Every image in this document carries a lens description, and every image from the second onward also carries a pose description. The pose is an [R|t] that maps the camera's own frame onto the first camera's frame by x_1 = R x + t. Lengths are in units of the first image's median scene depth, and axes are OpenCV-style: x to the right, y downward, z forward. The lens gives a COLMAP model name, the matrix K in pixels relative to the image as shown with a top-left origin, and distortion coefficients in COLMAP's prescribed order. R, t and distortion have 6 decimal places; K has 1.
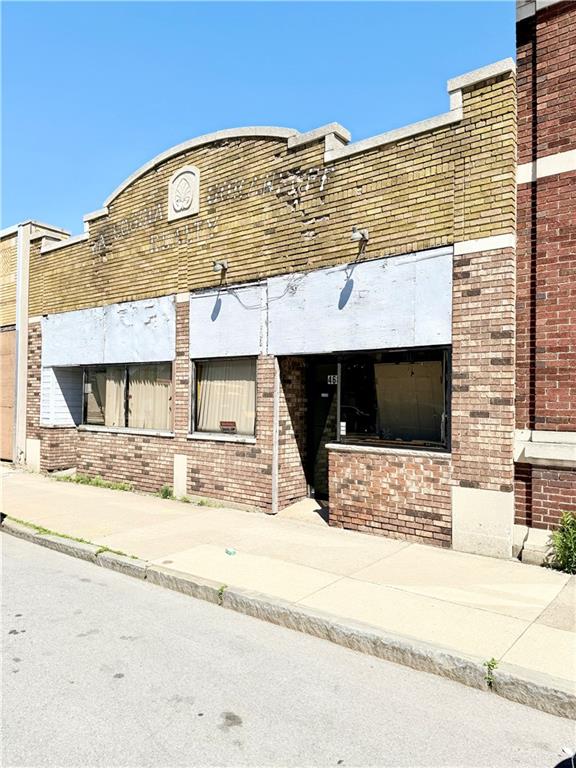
lens RADIAL K [[533.0, 0, 290.1], [0, 533.0, 381.1], [0, 0, 1]] dist [0.009681, -0.032690]
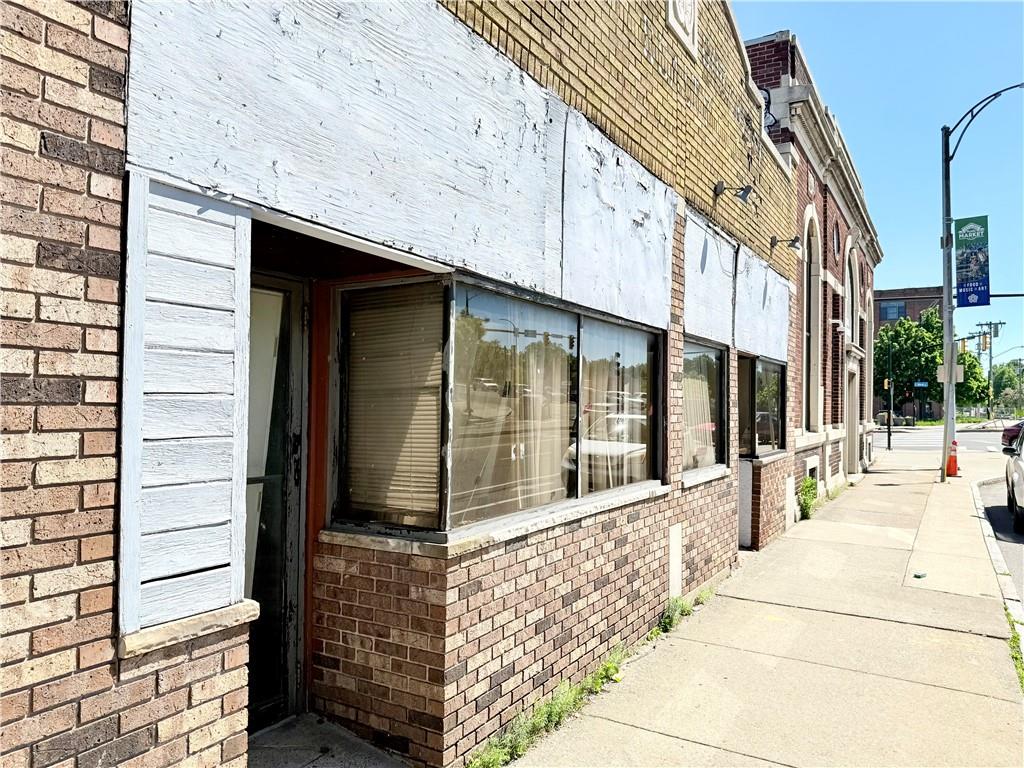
lens RADIAL K [[710.7, 0, 517.2], [0, 710.7, 384.3], [0, 0, 1]] dist [0.009681, -0.032690]
pose [[-0.107974, 0.016042, 0.994024, -0.941032], [-0.046367, 0.998700, -0.021154, 0.032632], [-0.993072, -0.048374, -0.107090, 1.363000]]
